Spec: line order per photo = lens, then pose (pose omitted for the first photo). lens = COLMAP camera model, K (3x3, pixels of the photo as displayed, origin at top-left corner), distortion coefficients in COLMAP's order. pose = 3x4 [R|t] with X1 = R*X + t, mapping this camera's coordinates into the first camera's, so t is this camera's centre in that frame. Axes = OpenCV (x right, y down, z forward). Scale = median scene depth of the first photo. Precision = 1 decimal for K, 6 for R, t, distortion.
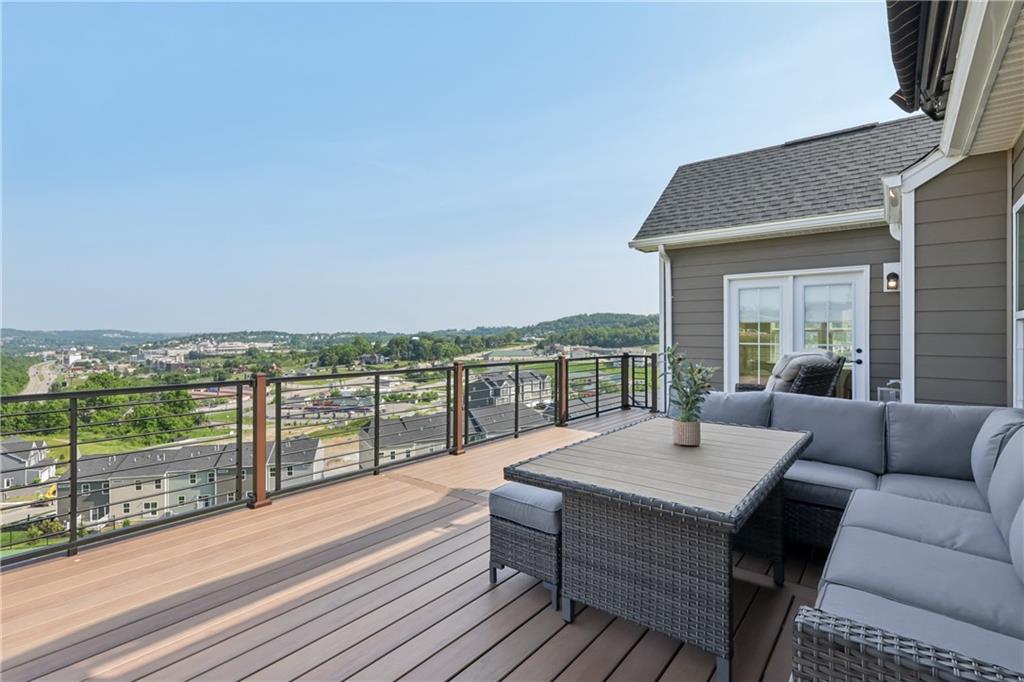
lens RADIAL K [[491.3, 0, 511.7], [0, 491.3, 355.8], [0, 0, 1]] dist [0.001057, 0.000225]
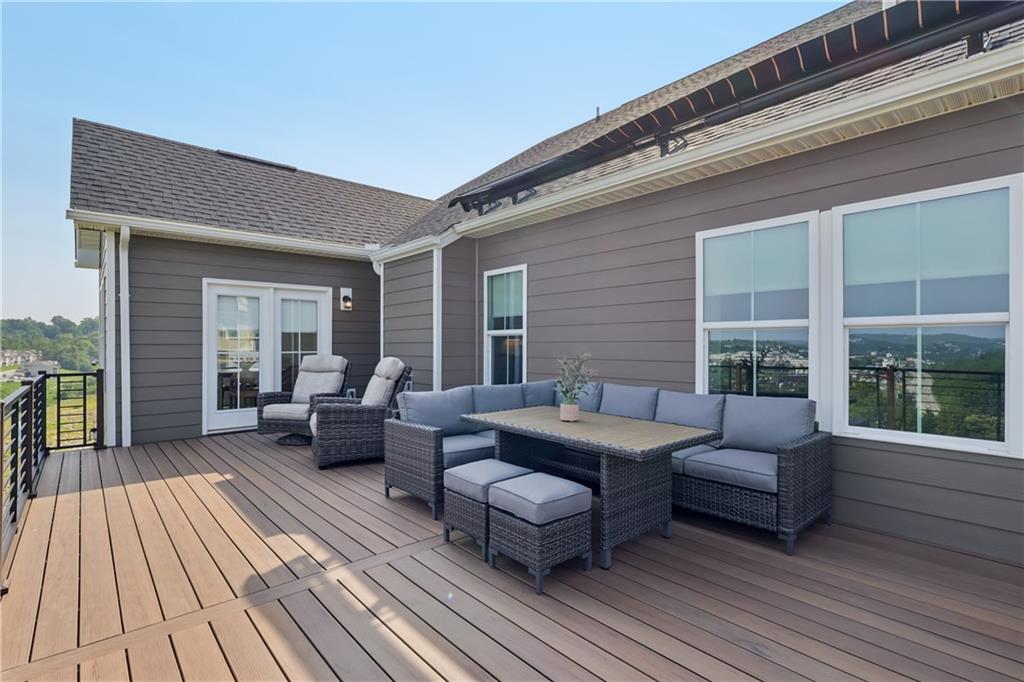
lens RADIAL K [[489.9, 0, 512.0], [0, 489.9, 341.0], [0, 0, 1]] dist [0.001298, 0.000373]
pose [[0.185484, 0.004678, 0.982636, -0.343938], [0.040780, 0.999091, -0.012454, -0.013359], [-0.981801, 0.042382, 0.185125, 0.282929]]
